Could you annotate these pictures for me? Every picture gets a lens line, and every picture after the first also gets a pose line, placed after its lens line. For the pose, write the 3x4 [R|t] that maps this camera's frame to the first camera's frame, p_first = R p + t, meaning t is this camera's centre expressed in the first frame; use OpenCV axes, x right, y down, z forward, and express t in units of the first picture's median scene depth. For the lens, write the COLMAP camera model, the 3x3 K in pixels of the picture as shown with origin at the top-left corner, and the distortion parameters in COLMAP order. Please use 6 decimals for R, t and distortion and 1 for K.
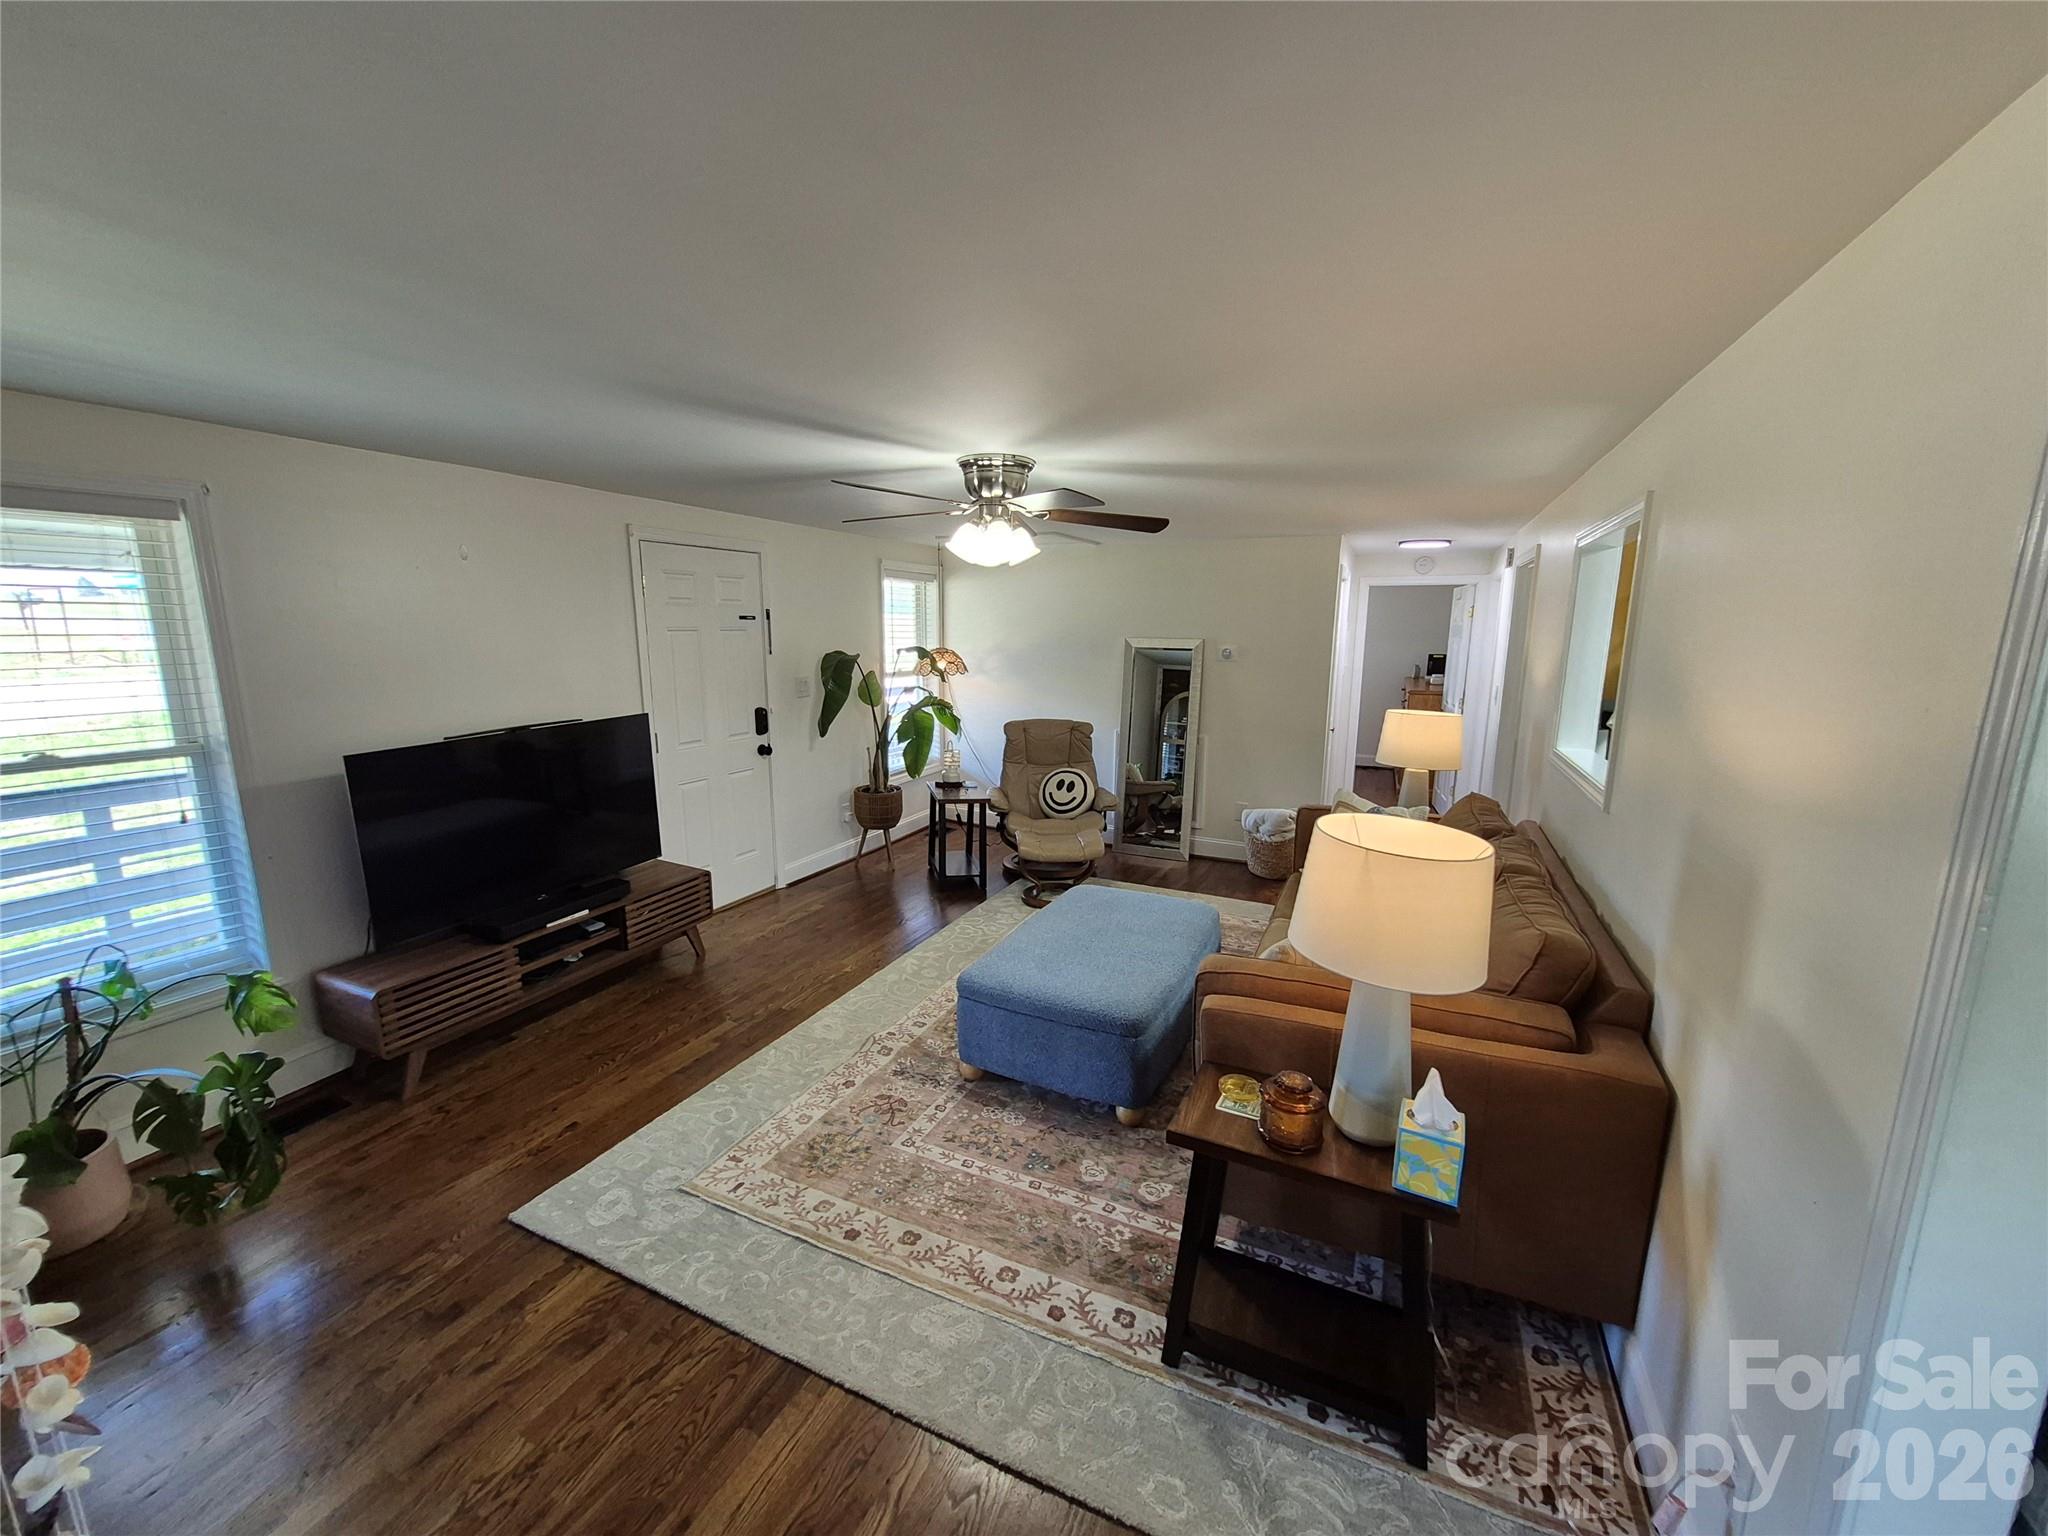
lens RADIAL K [[804.2, 0, 1024.0], [0, 804.2, 768.0], [0, 0, 1]] dist [0.000482, -0.000225]
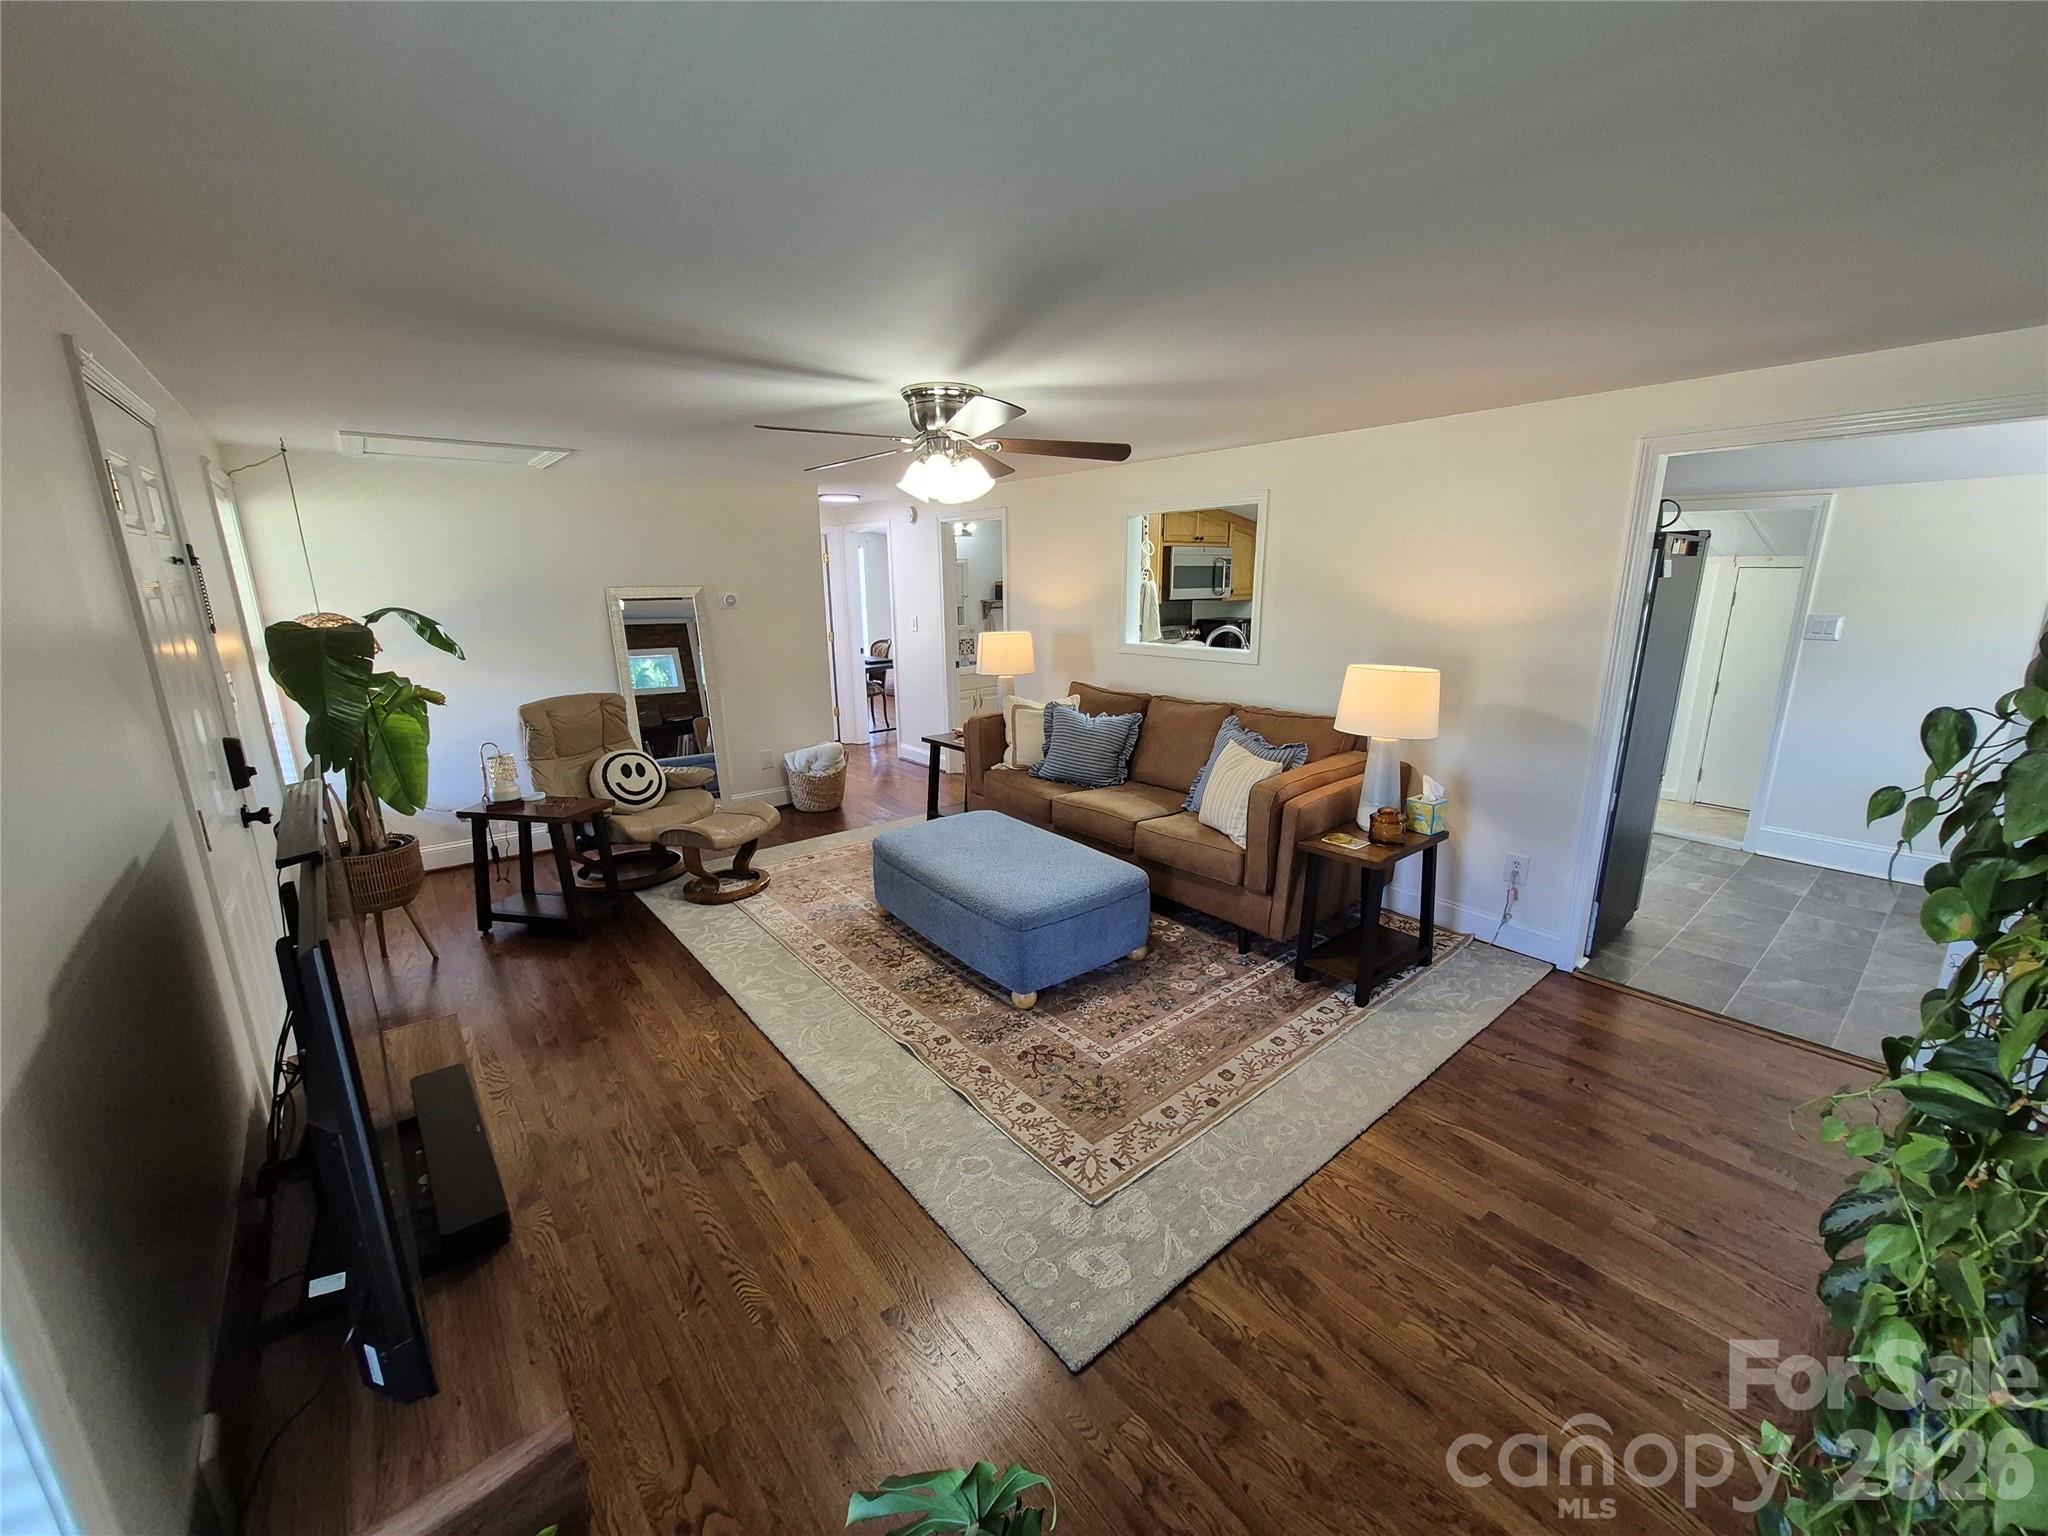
lens RADIAL K [[804.2, 0, 1024.0], [0, 804.2, 768.0], [0, 0, 1]] dist [0.000482, -0.000225]
pose [[0.430813, -0.224756, 0.874005, -1.069130], [0.172784, 0.971116, 0.164560, -0.100719], [-0.885746, 0.080120, 0.457204, 0.593224]]
